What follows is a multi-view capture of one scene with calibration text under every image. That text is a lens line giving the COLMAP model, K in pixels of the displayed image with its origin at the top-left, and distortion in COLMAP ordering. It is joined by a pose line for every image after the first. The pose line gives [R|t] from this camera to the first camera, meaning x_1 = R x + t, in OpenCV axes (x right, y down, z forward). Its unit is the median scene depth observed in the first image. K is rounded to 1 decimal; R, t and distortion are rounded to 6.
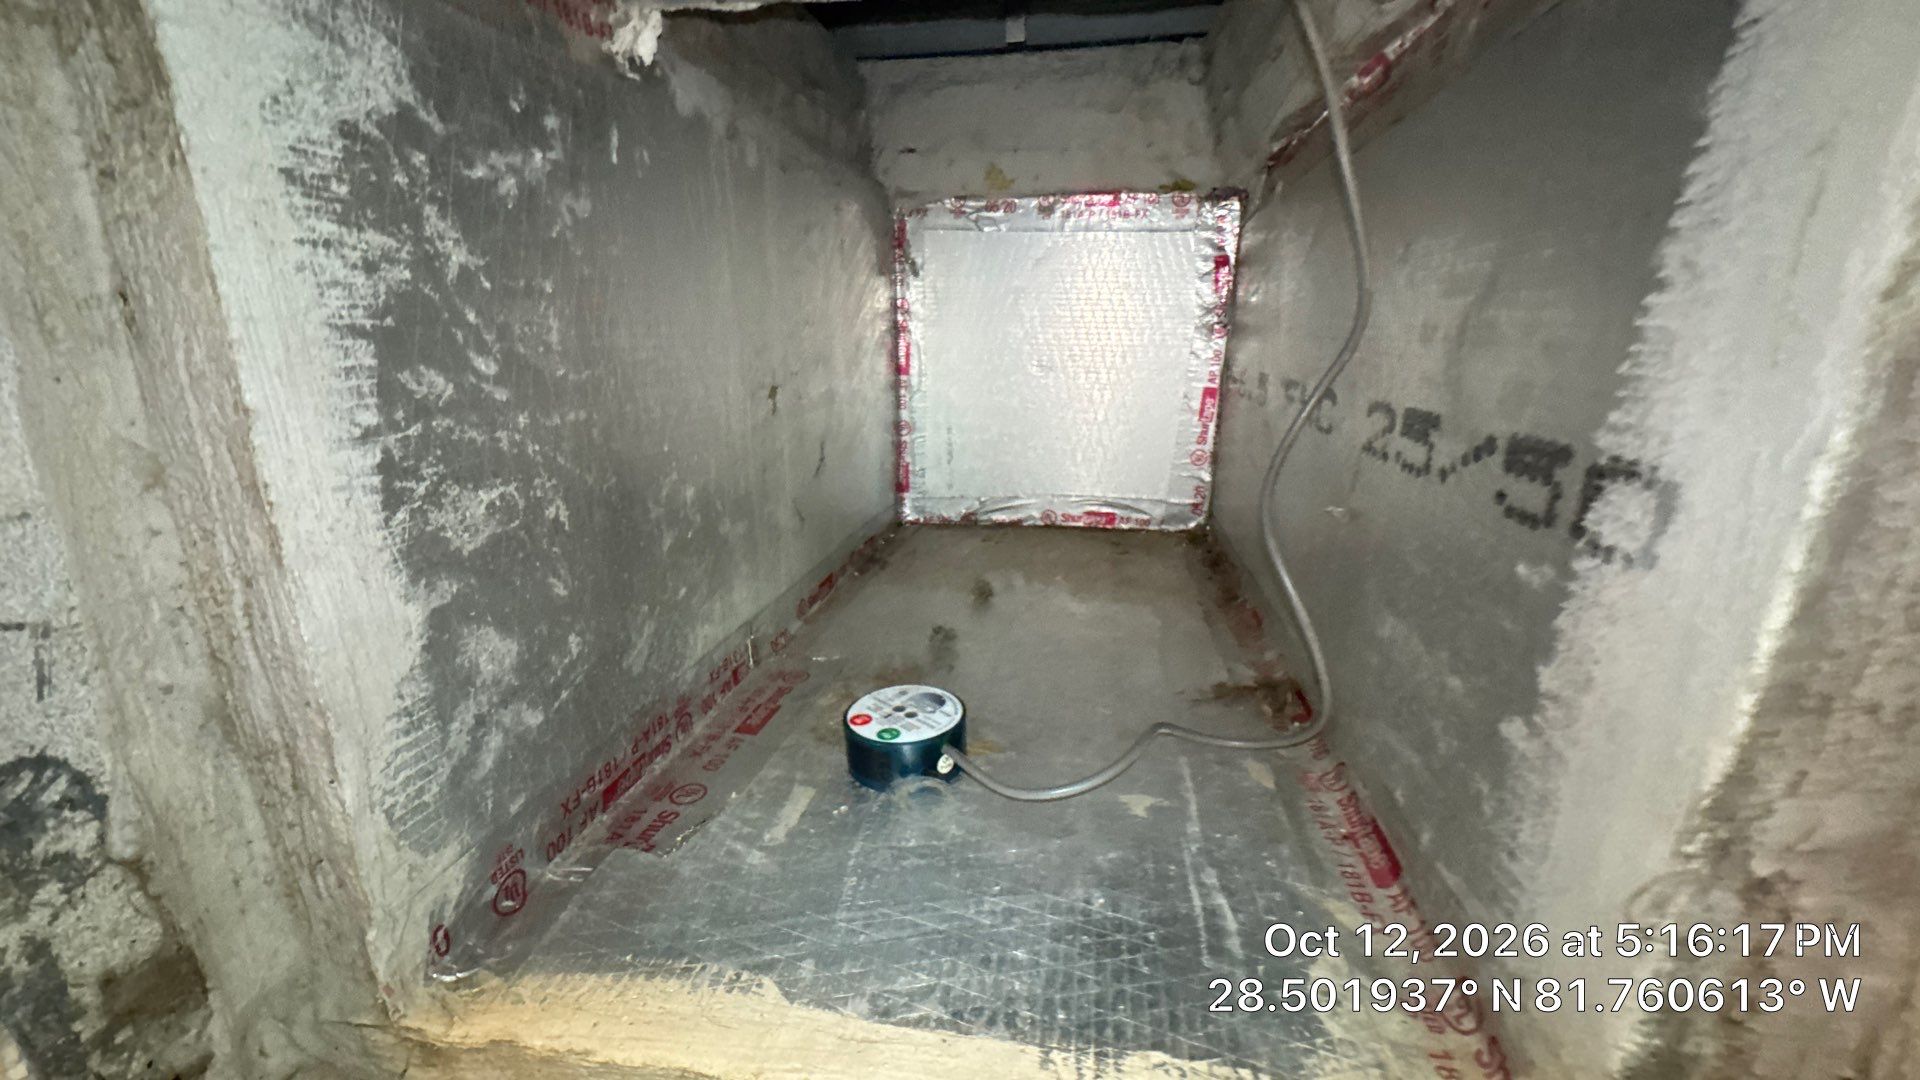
lens RADIAL K [[773.2, 0, 970.1], [0, 773.2, 543.4], [0, 0, 1]] dist [-0.003238, 0.000808]
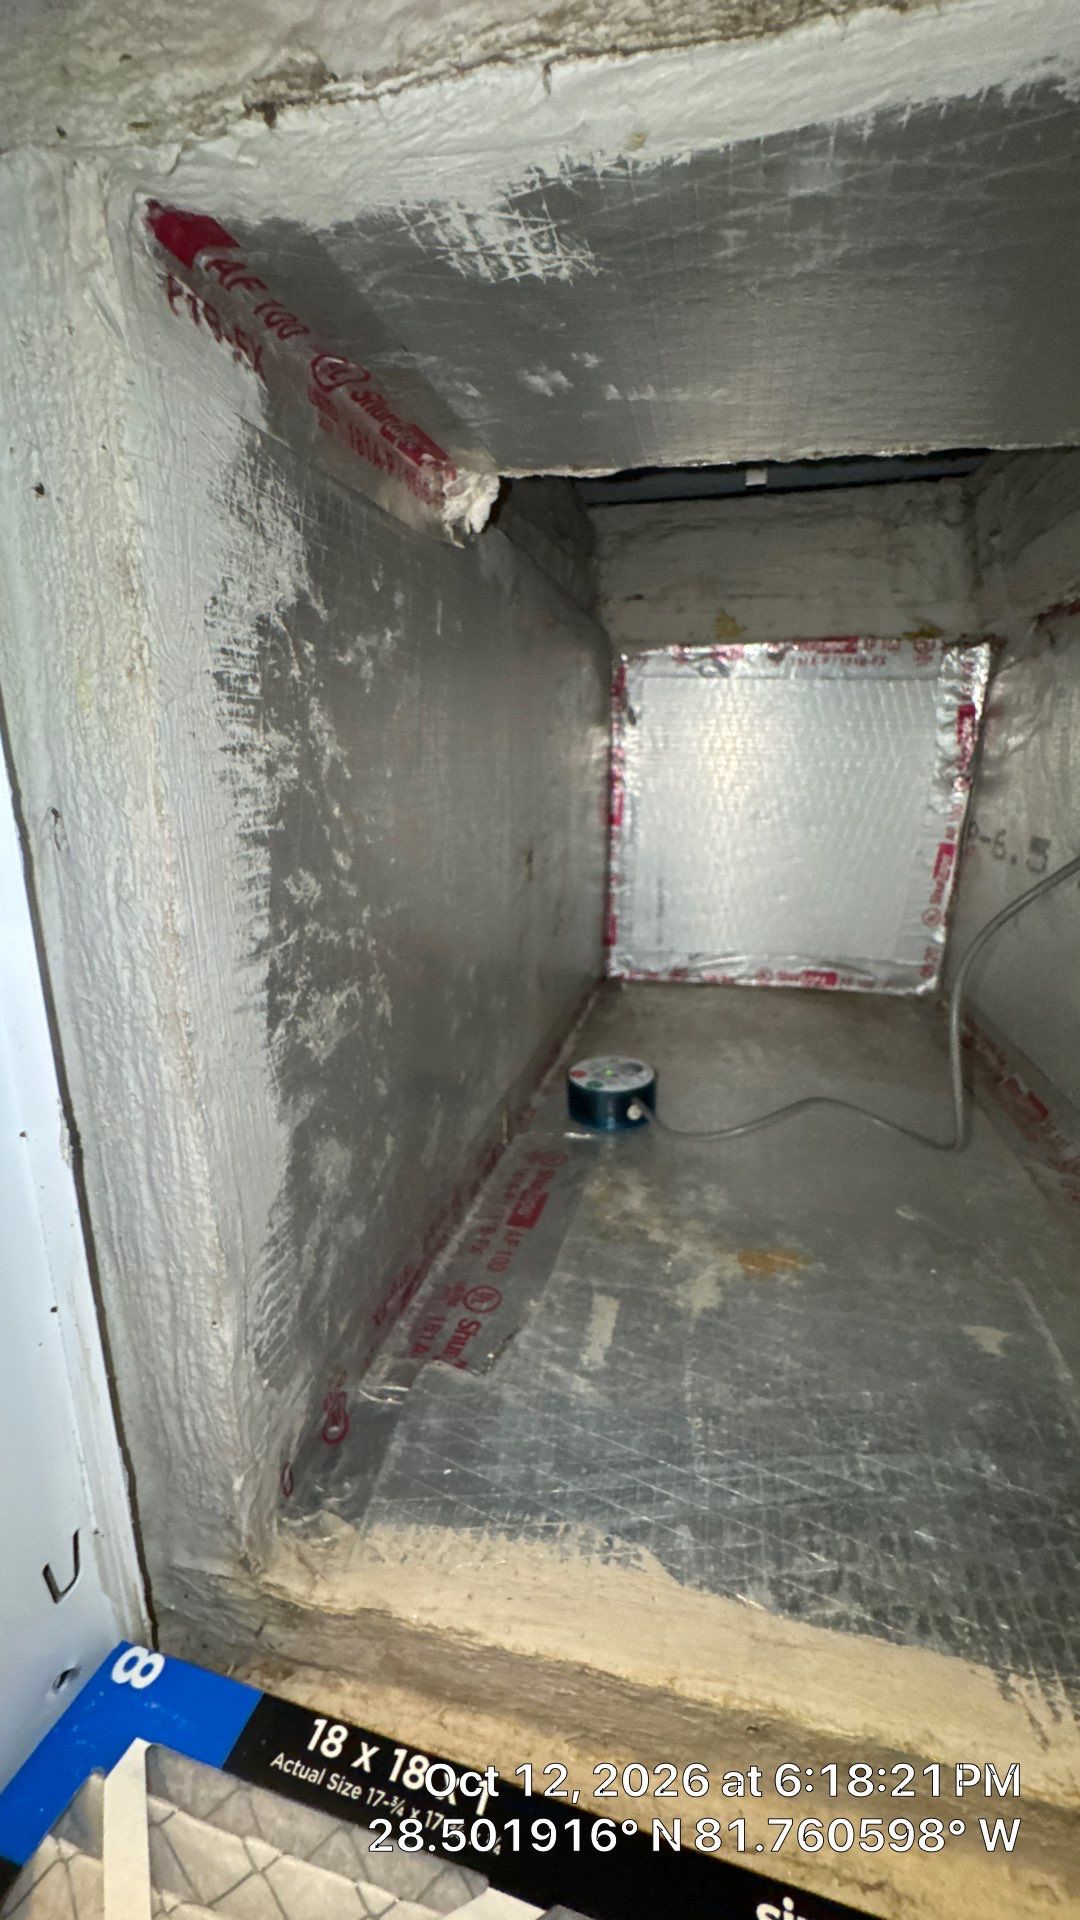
lens RADIAL K [[773.2, 0, 530.9], [0, 773.2, 955.7], [0, 0, 1]] dist [-0.003238, 0.000808]
pose [[0.997648, 0.021323, -0.065142, -0.323092], [-0.022235, 0.999664, -0.013315, -0.103848], [0.064836, 0.014732, 0.997787, 0.076434]]
